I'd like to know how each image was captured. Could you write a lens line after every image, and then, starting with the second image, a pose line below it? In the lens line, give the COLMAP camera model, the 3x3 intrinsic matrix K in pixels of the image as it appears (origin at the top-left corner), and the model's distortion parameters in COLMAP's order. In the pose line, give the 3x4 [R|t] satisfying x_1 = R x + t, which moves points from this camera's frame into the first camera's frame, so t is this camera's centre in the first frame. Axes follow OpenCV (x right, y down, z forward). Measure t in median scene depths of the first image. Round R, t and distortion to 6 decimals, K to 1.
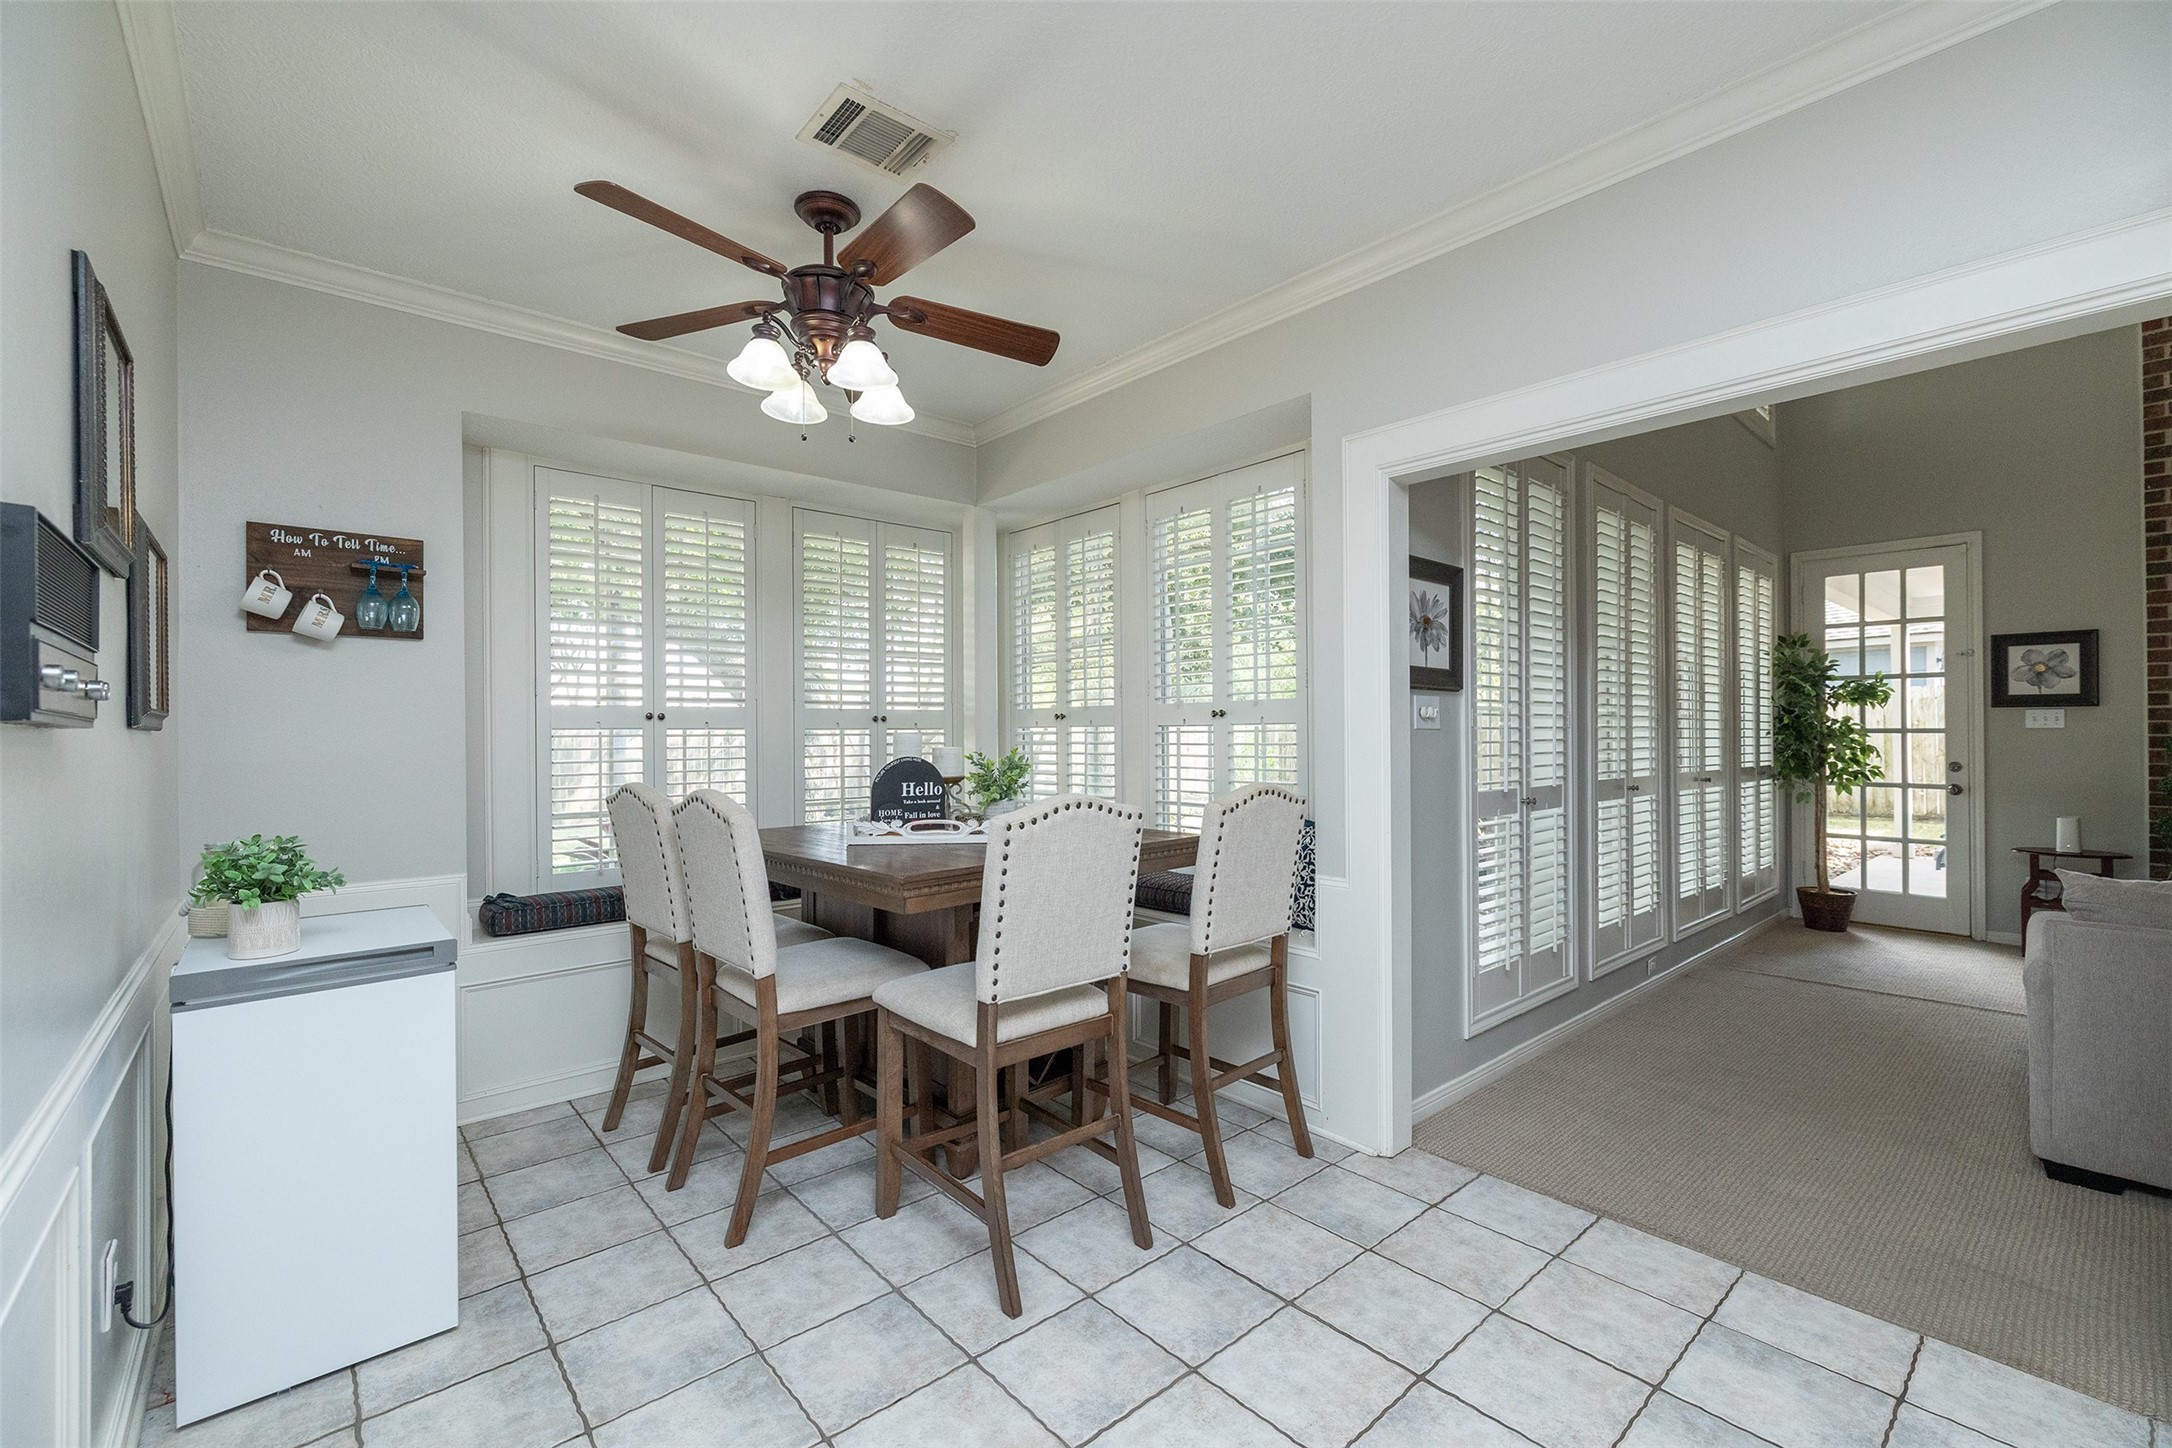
lens RADIAL K [[910.0, 0, 1081.7], [0, 910.0, 719.5], [0, 0, 1]] dist [0.001443, 0.000196]
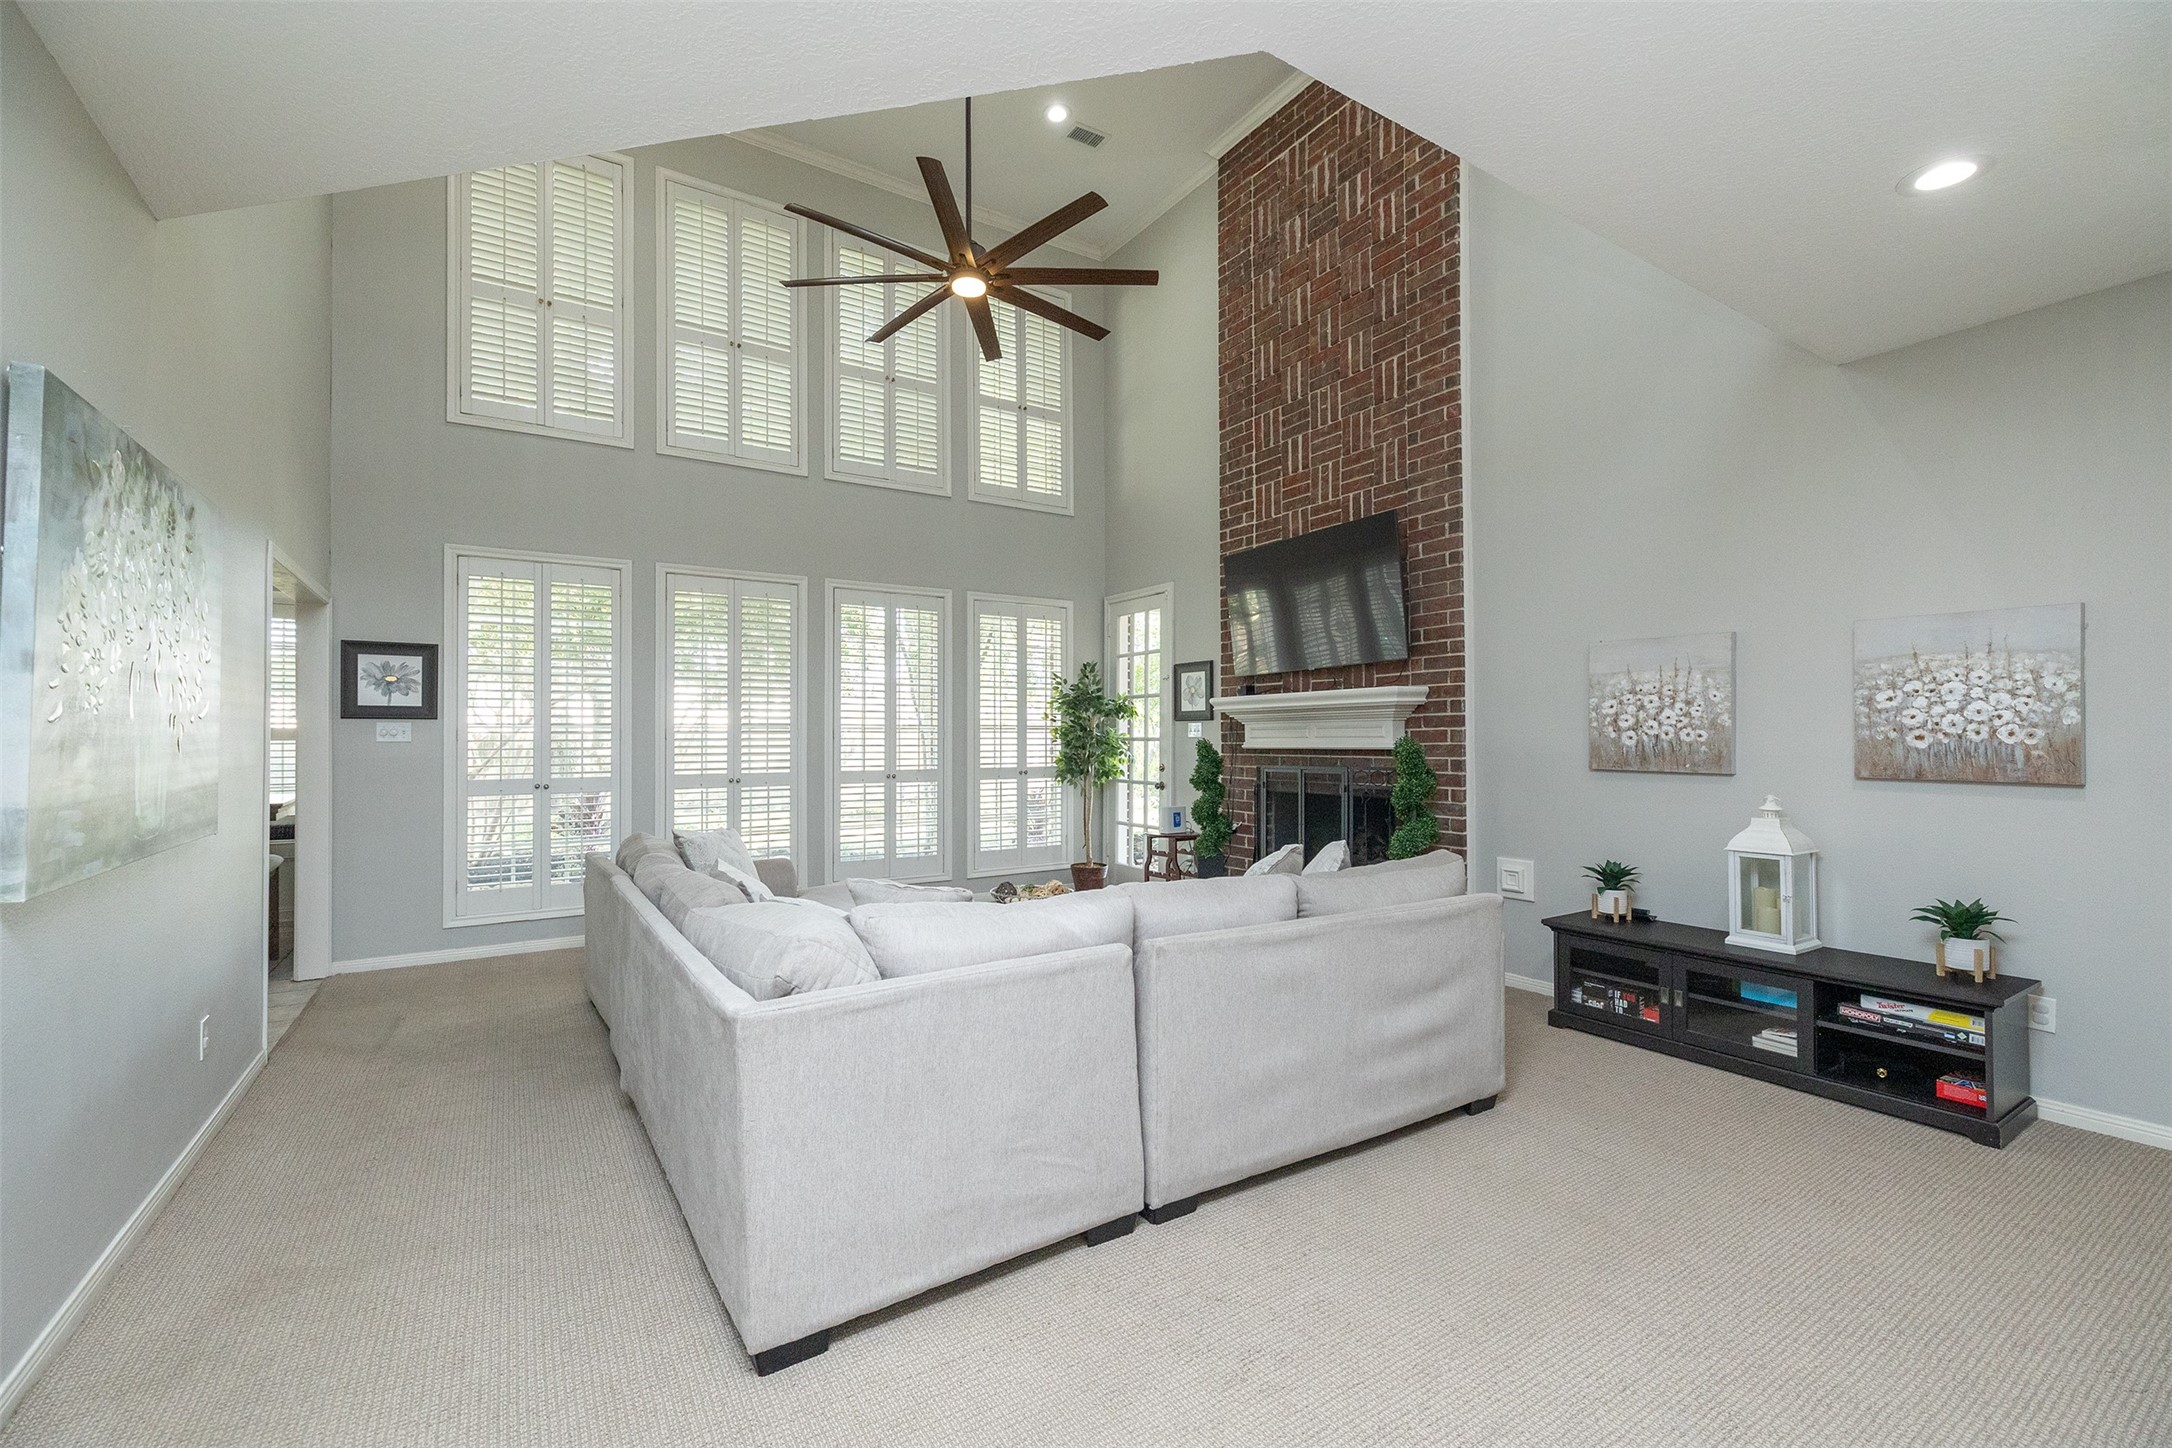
lens RADIAL K [[910.0, 0, 1091.3], [0, 910.0, 728.5], [0, 0, 1]] dist [0.001443, 0.000196]
pose [[0.991826, -0.000805, -0.127594, 0.991120], [0.000613, 0.999999, -0.001543, -0.001480], [0.127595, 0.001452, 0.991825, -0.259584]]
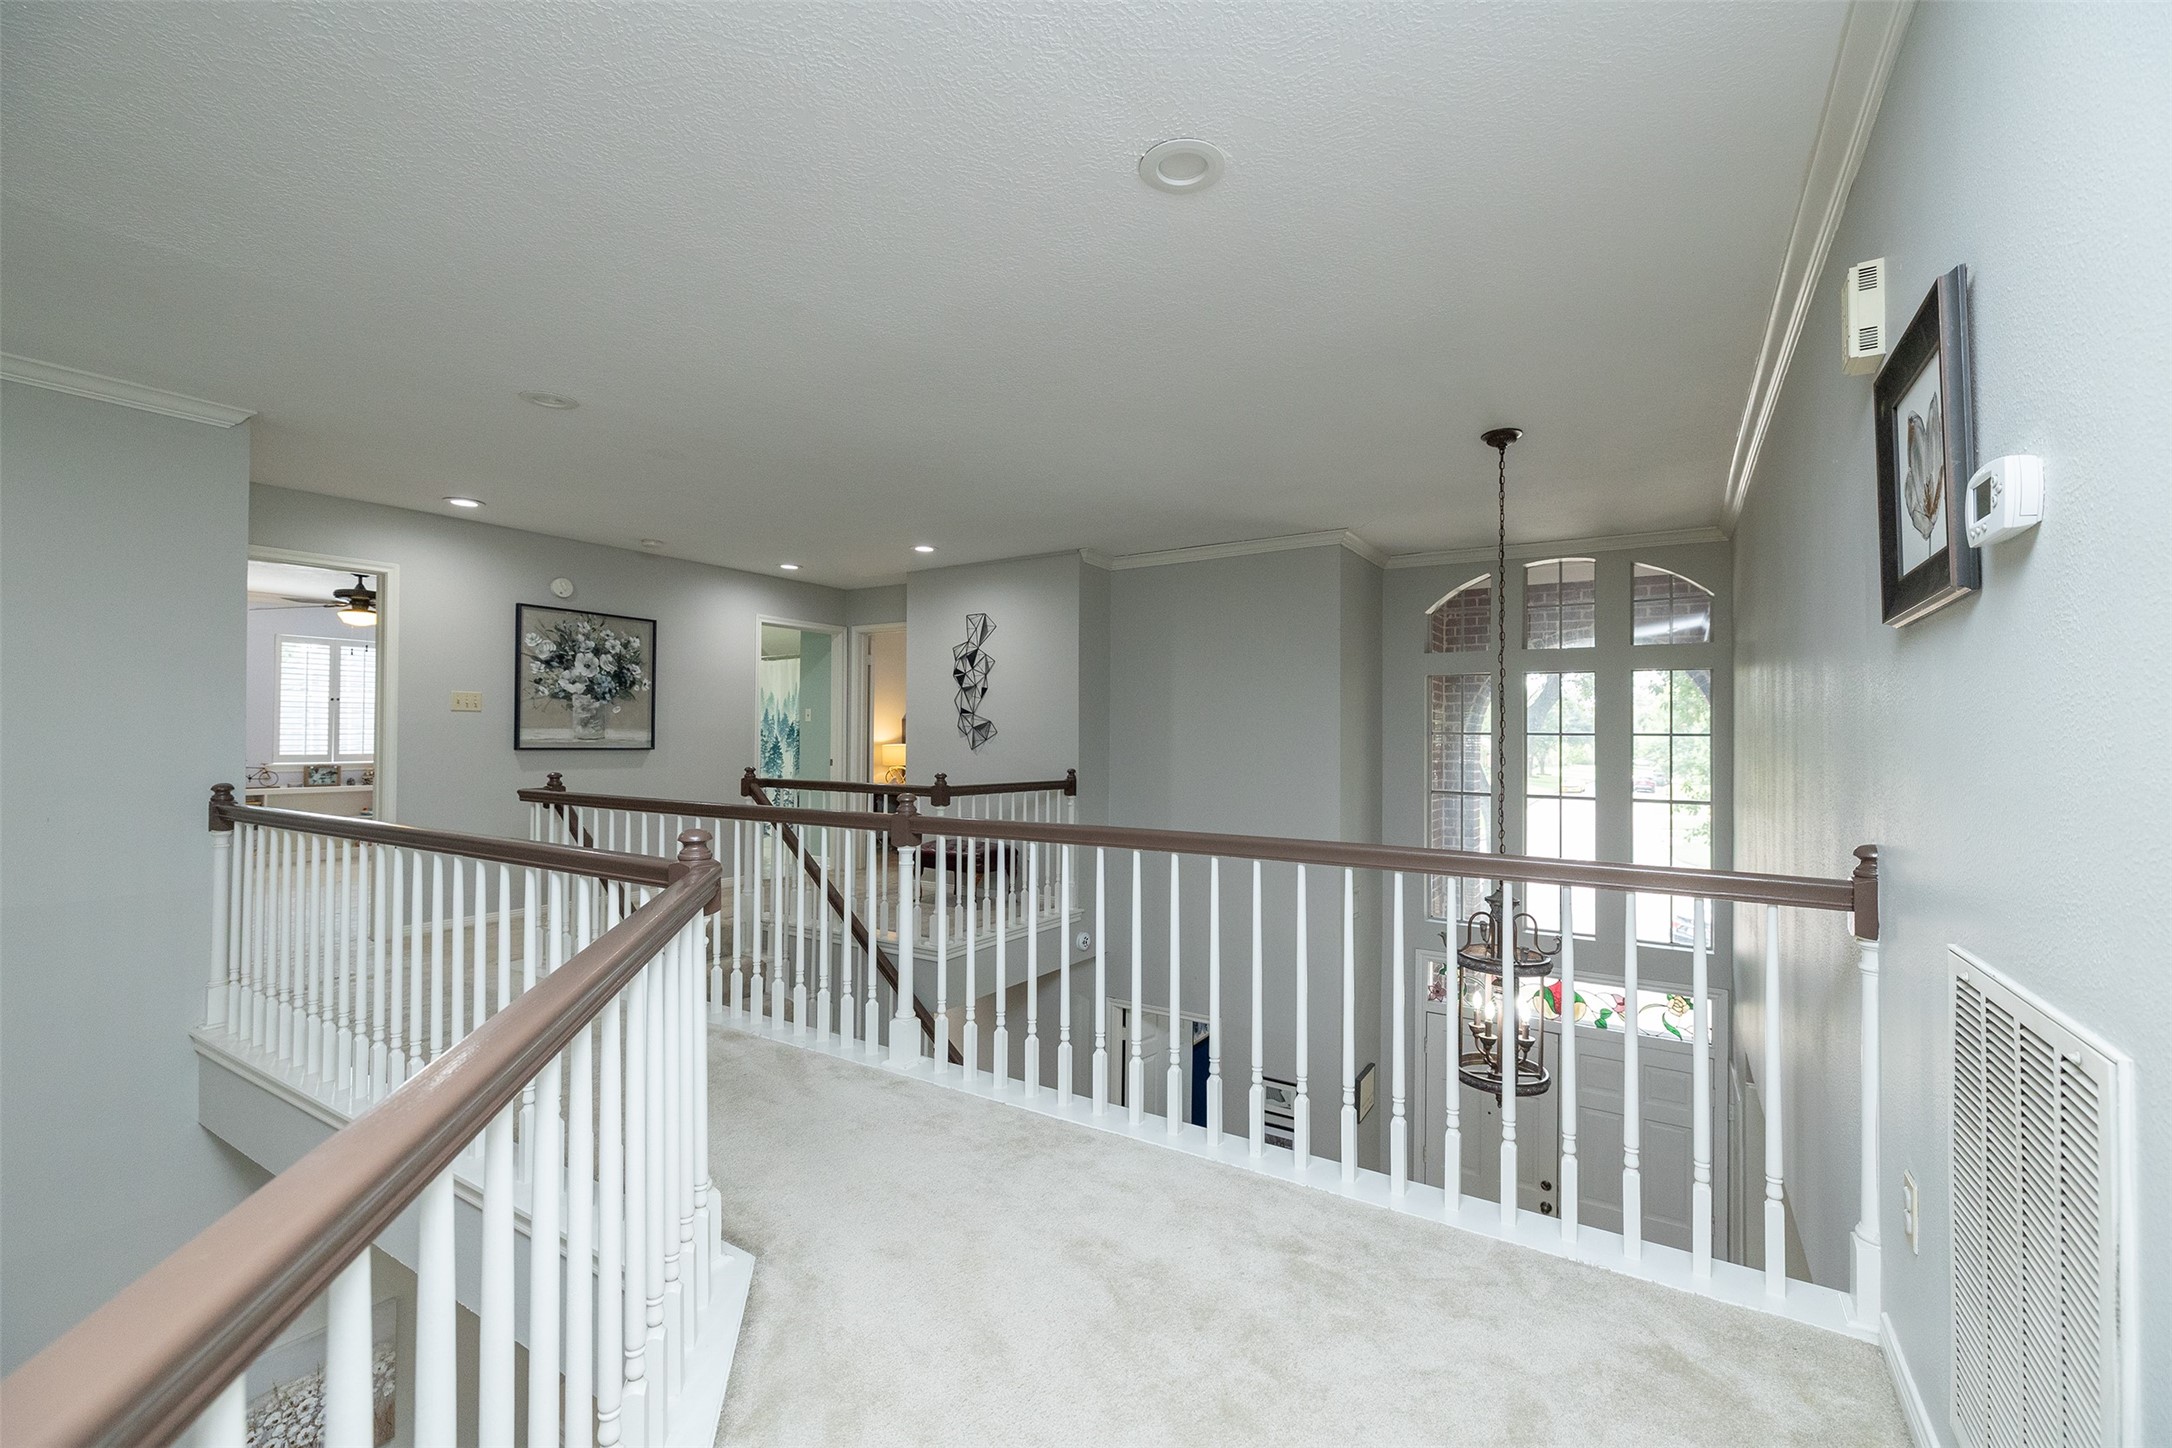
lens RADIAL K [[910.0, 0, 1093.9], [0, 910.0, 726.8], [0, 0, 1]] dist [0.001443, 0.000196]
pose [[-0.302088, 0.012749, 0.953195, 0.647316], [-0.012863, 0.999765, -0.017448, -0.503258], [-0.953193, -0.017532, -0.301853, 0.026516]]
